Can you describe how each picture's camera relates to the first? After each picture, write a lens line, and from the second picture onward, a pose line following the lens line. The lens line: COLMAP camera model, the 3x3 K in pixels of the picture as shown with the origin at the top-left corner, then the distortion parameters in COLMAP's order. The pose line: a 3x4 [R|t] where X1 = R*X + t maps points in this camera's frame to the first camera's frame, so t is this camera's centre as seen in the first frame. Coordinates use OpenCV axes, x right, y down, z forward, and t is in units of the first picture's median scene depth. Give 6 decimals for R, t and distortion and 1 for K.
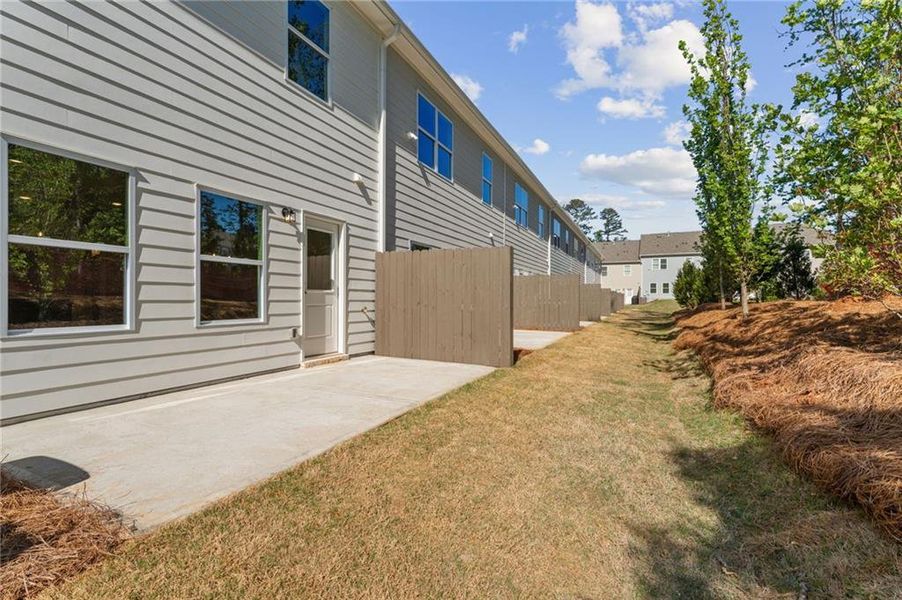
lens RADIAL K [[390.4, 0, 451.0], [0, 390.4, 300.0], [0, 0, 1]] dist [0.001012, 0.000322]
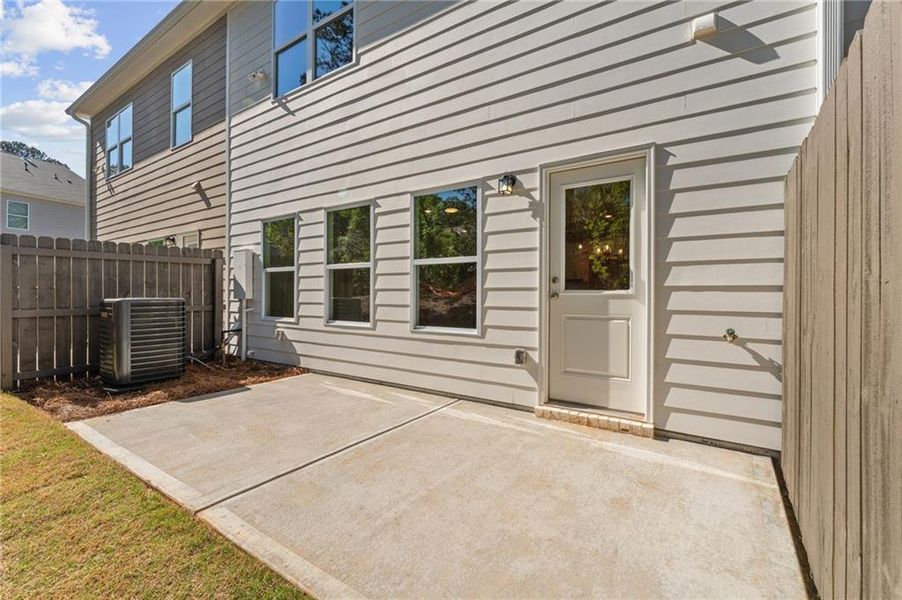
lens RADIAL K [[583.7, 0, 451.0], [0, 583.7, 300.0], [0, 0, 1]] dist [0.004512, 0.001263]
pose [[-0.326648, -0.017394, -0.944986, 0.682978], [-0.021862, 0.999702, -0.010845, 0.001544], [0.944893, 0.017116, -0.326931, 1.437588]]
